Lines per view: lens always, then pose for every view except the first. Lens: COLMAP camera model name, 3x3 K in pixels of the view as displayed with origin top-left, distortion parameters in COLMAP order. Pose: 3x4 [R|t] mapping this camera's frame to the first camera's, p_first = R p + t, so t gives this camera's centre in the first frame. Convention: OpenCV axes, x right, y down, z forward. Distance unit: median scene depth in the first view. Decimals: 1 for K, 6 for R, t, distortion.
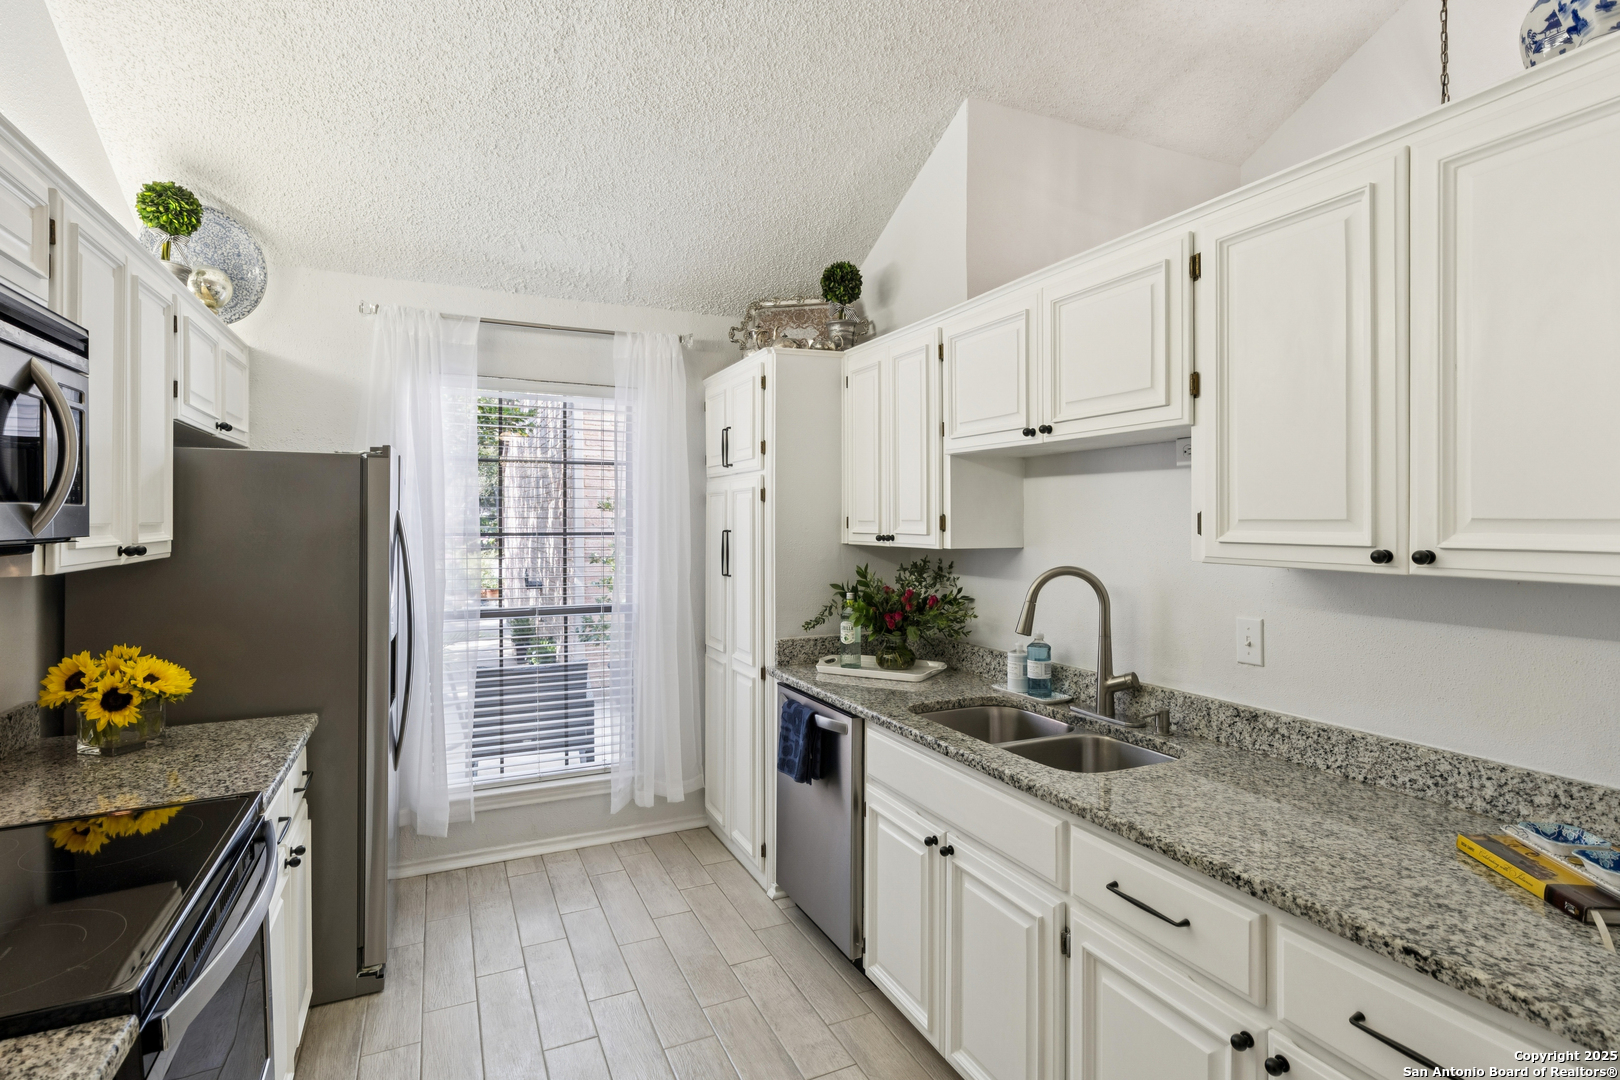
lens RADIAL K [[794.5, 0, 809.3], [0, 794.5, 518.2], [0, 0, 1]] dist [-0.008197, 0.000910]
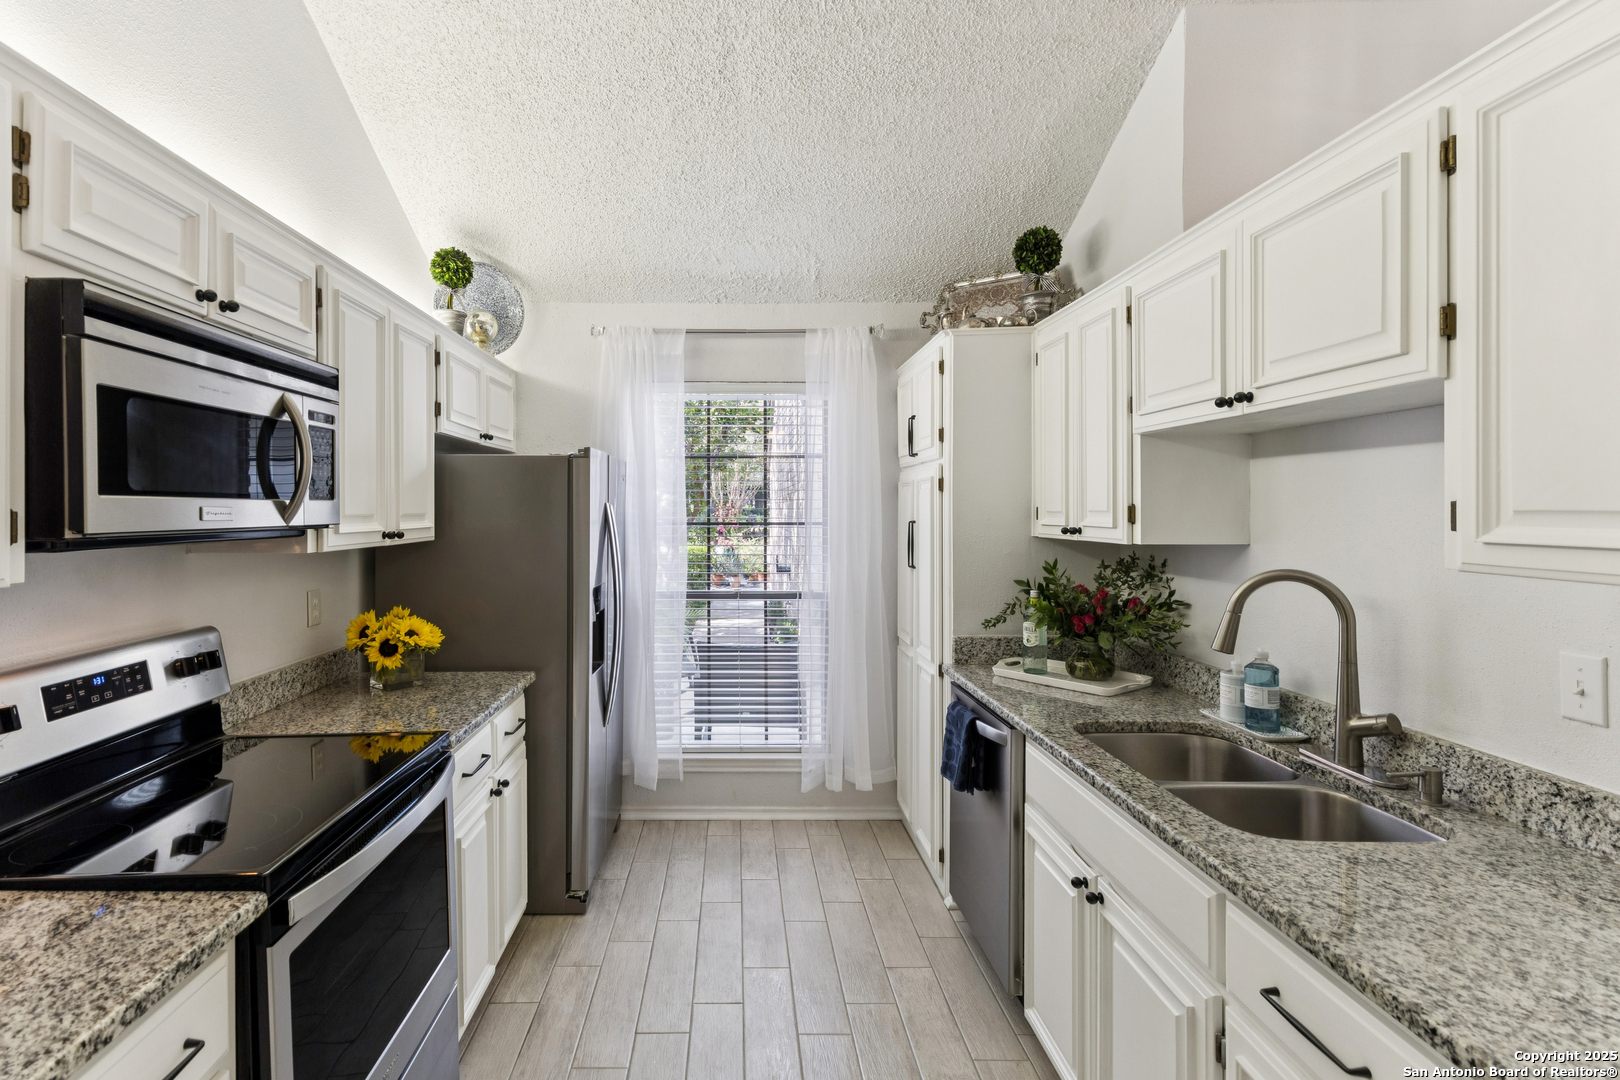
lens RADIAL K [[768.9, 0, 732.1], [0, 768.9, 511.1], [0, 0, 1]] dist [0.001884, 0.000083]
pose [[0.903082, -0.000381, -0.429468, 0.134917], [0.002016, 0.999992, 0.003353, -0.000956], [0.429464, -0.003894, 0.903076, 0.064540]]
